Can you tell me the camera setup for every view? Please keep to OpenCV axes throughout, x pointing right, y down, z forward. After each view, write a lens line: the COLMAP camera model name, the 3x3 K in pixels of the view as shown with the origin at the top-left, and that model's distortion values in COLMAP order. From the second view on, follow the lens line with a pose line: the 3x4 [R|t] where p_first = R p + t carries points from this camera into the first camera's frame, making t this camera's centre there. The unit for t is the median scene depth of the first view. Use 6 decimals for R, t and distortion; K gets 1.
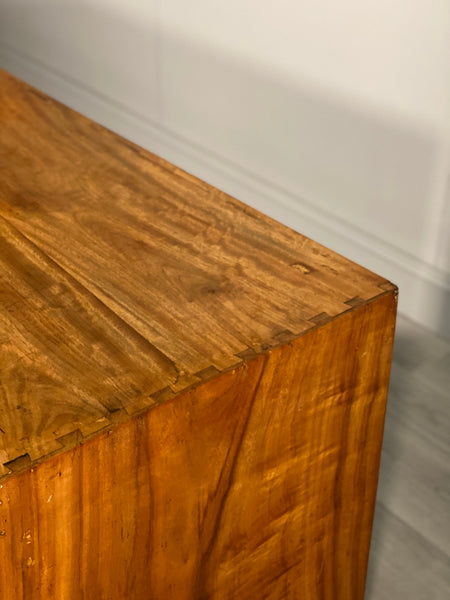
lens RADIAL K [[904.9, 0, 224.5], [0, 904.9, 298.3], [0, 0, 1]] dist [0.092645, 0.000000]
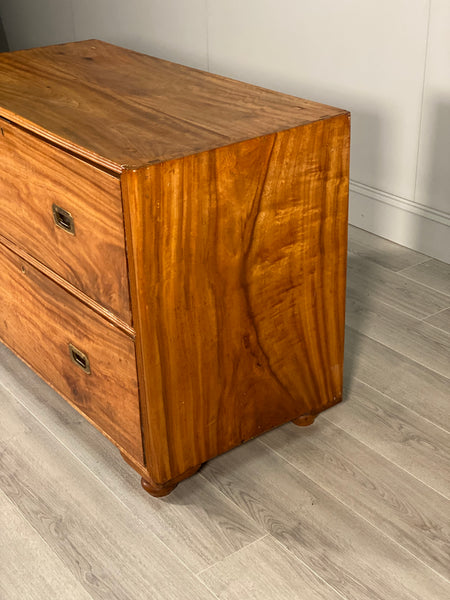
lens RADIAL K [[904.9, 0, 228.3], [0, 904.9, 297.3], [0, 0, 1]] dist [0.092645, 0.000000]
pose [[0.999008, -0.014992, -0.041943, 0.019836], [0.010803, 0.995089, -0.098392, 0.560501], [0.043212, 0.097841, 0.994263, -0.826663]]
